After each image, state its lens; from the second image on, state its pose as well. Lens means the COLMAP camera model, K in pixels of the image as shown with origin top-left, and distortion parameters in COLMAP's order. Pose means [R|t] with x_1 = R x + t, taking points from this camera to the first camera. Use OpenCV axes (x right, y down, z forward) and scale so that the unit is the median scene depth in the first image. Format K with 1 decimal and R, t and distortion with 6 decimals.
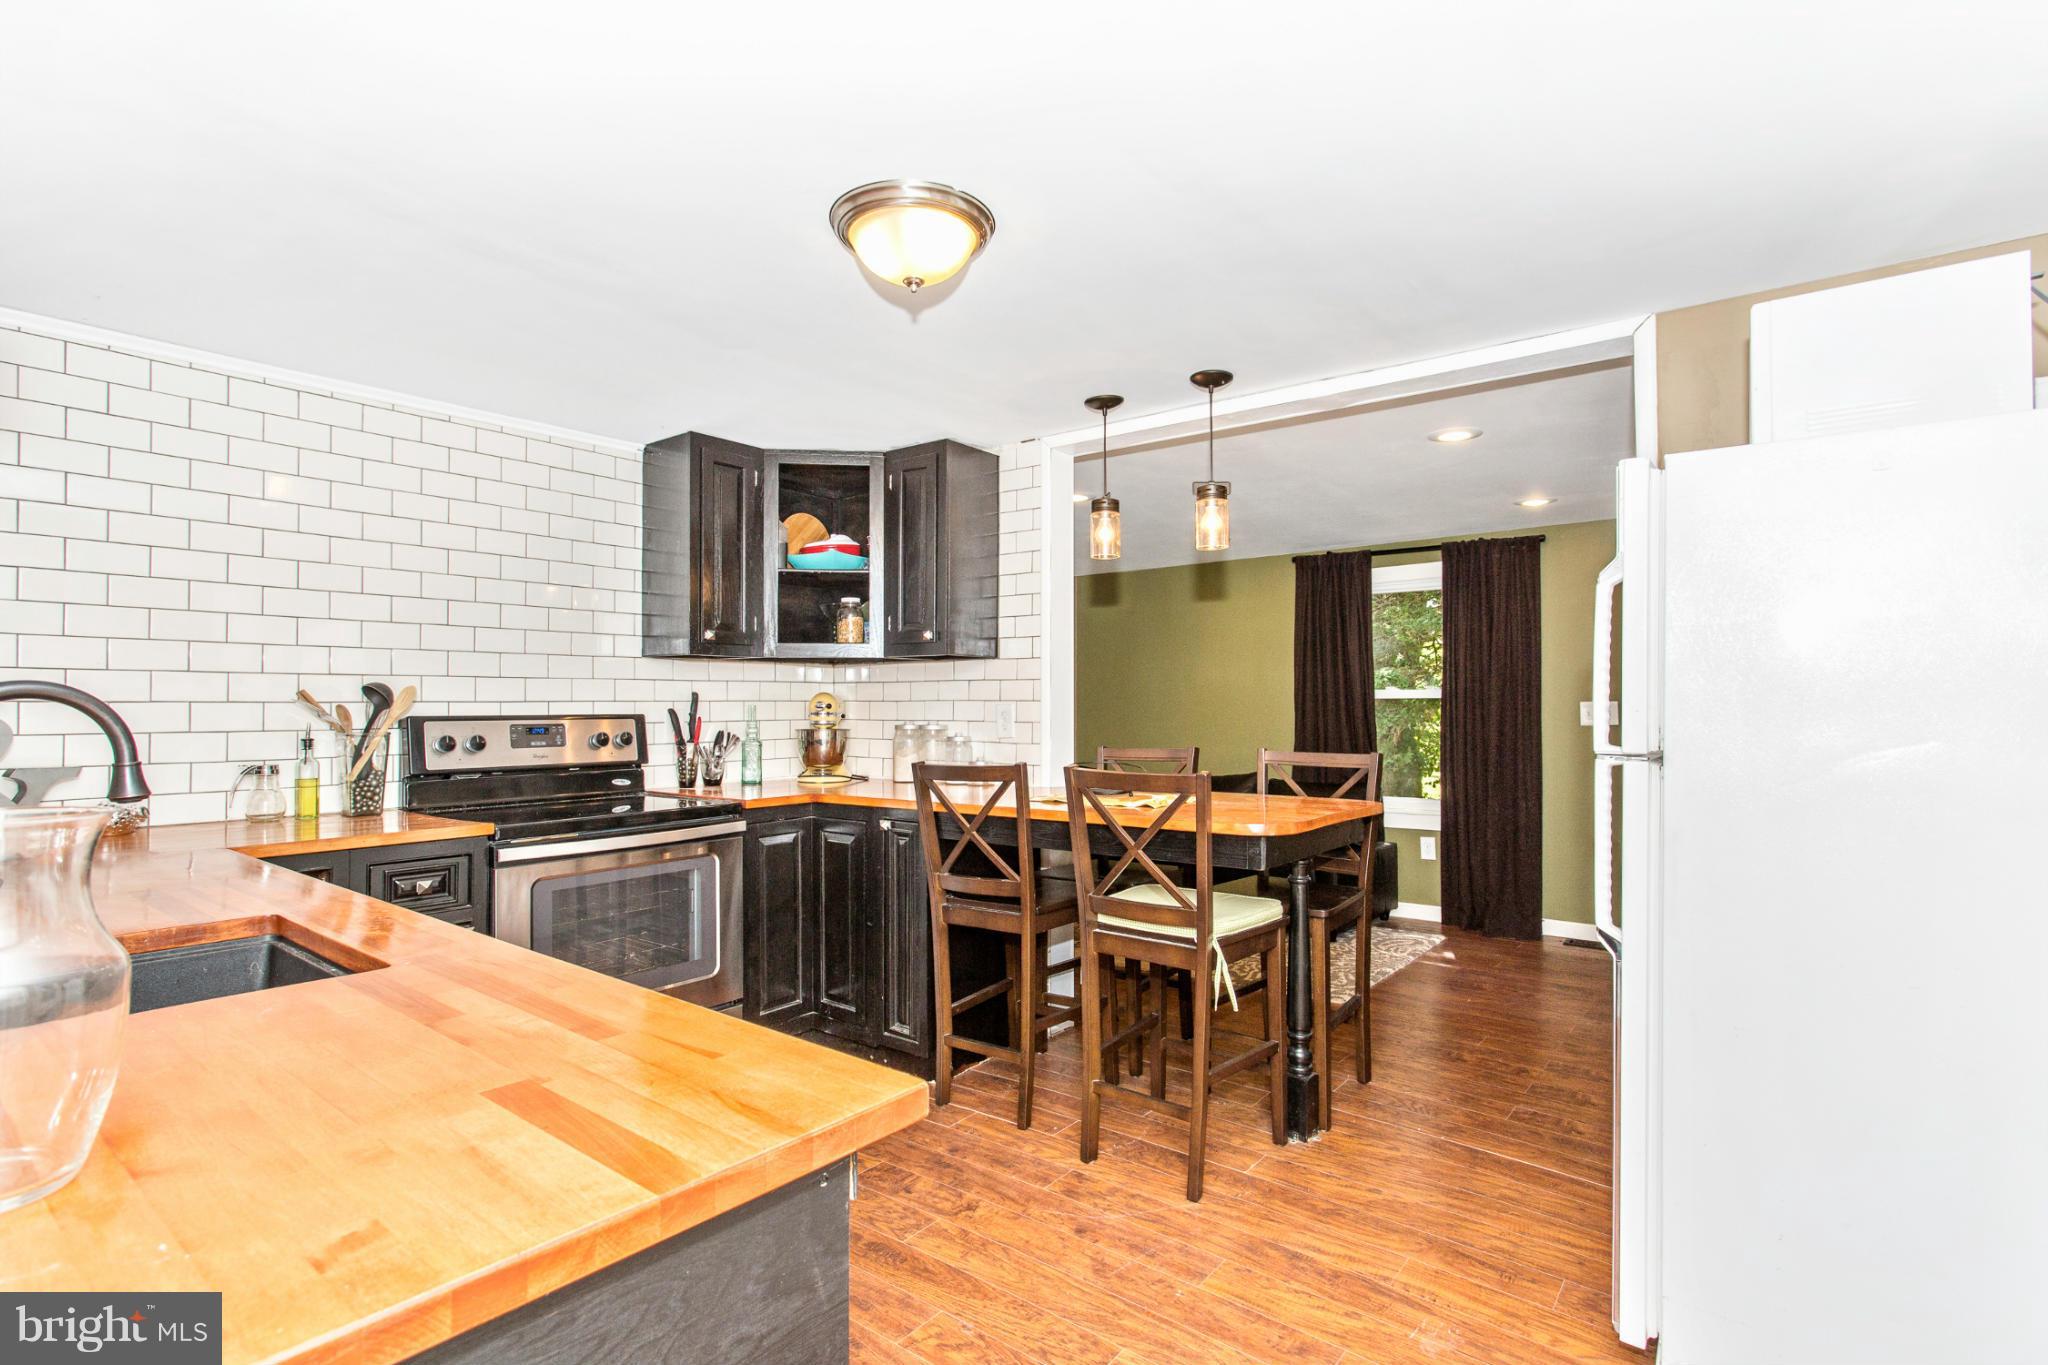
lens RADIAL K [[998.2, 0, 1026.4], [0, 998.2, 648.2], [0, 0, 1]] dist [0.007338, -0.001420]
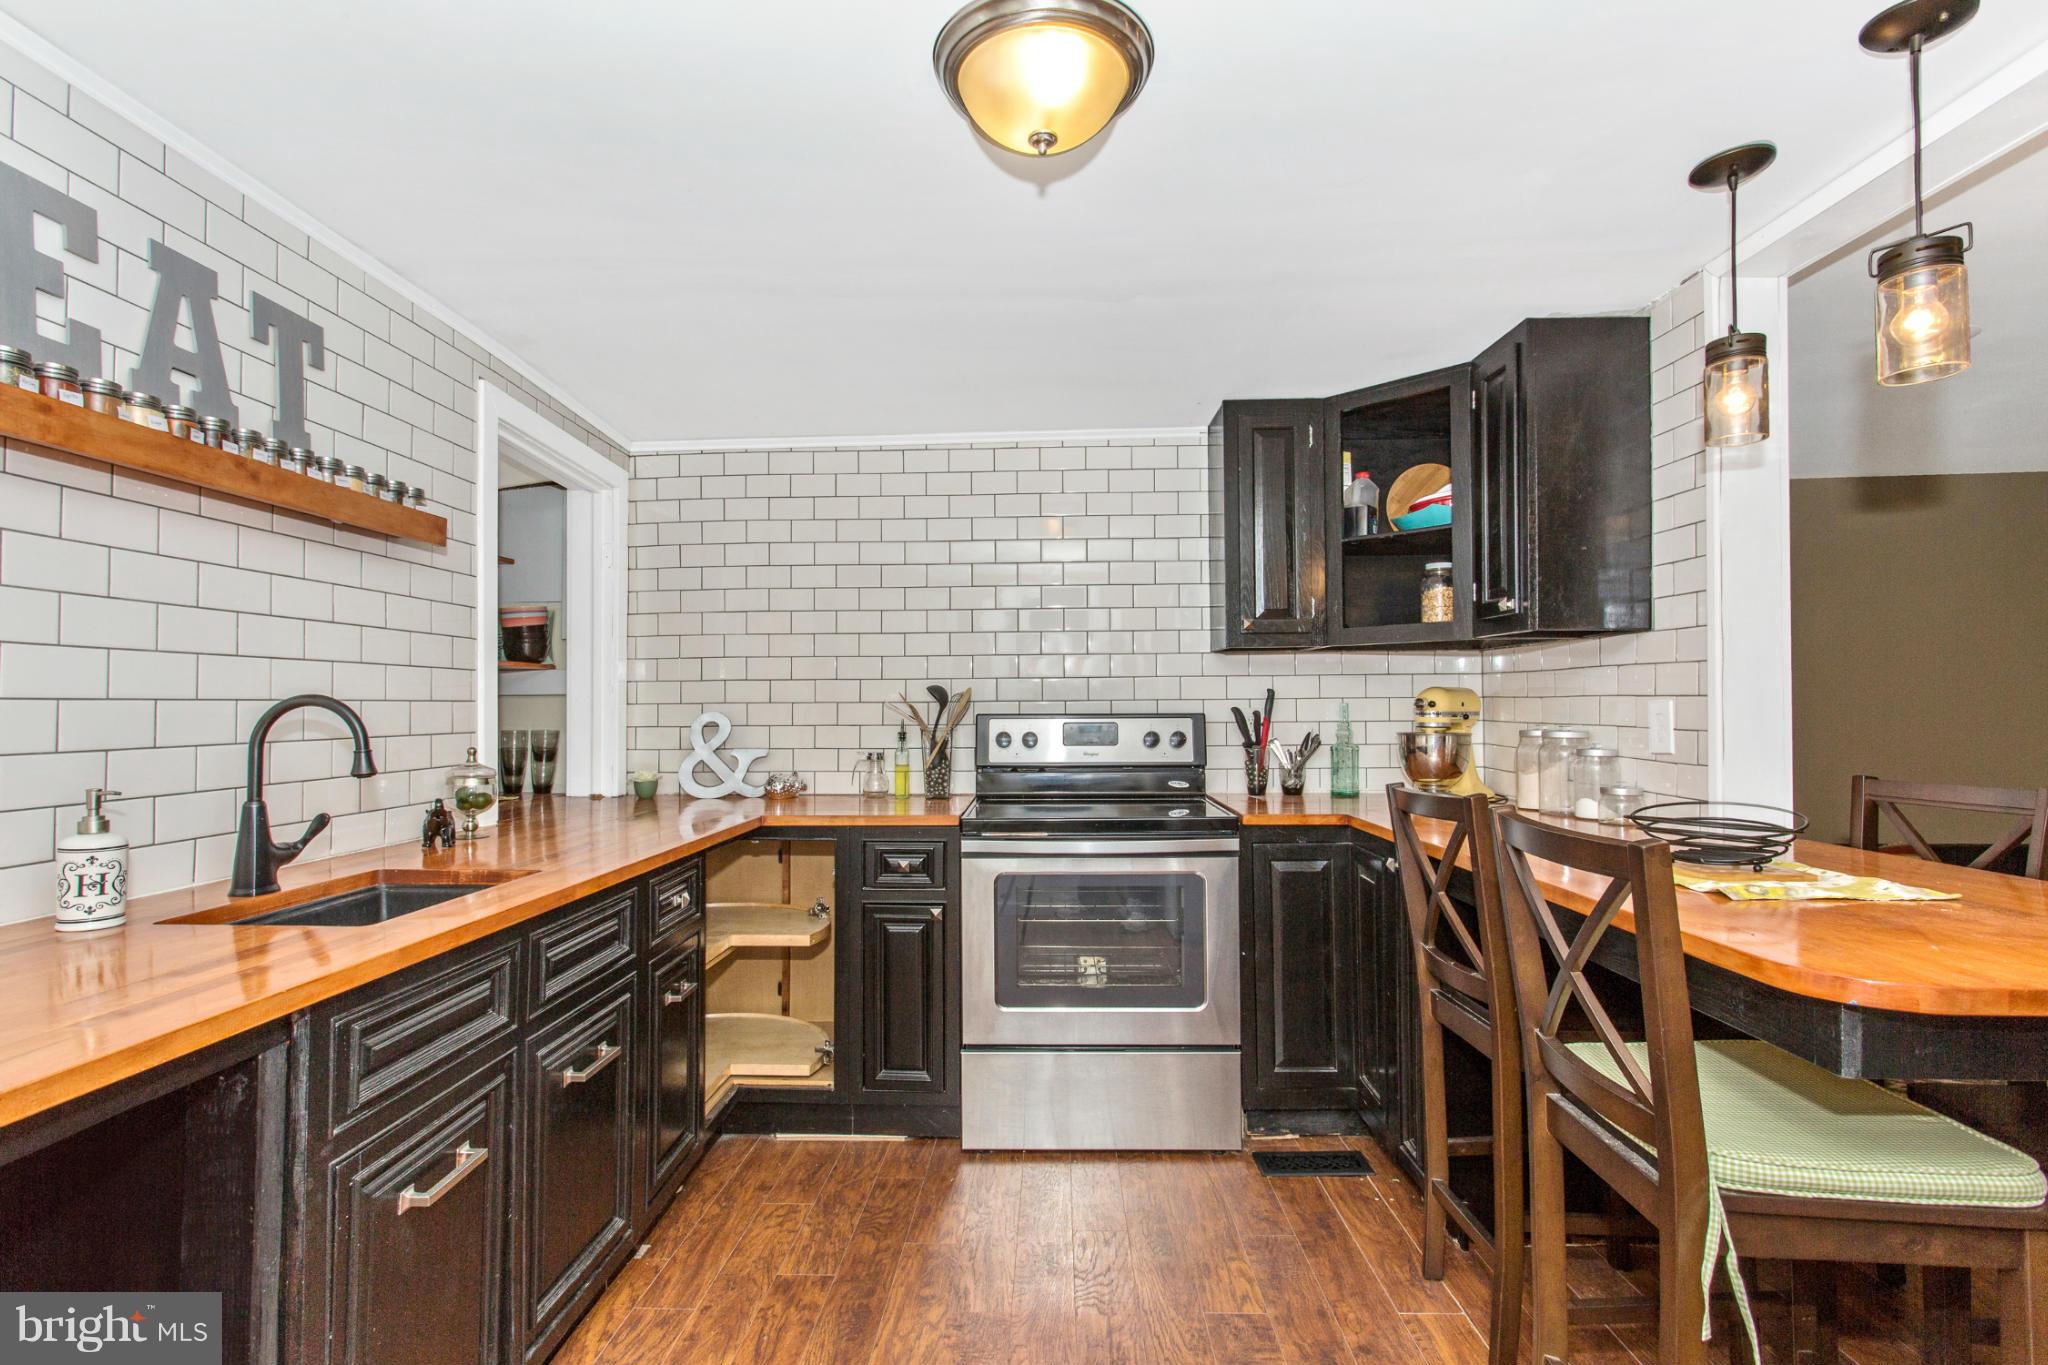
lens RADIAL K [[998.2, 0, 1019.6], [0, 998.2, 671.9], [0, 0, 1]] dist [0.007338, -0.001420]
pose [[0.583022, -0.026912, -0.812011, 0.335707], [0.050630, 0.998712, 0.003253, 0.018315], [0.810877, -0.043008, 0.583634, 0.374648]]
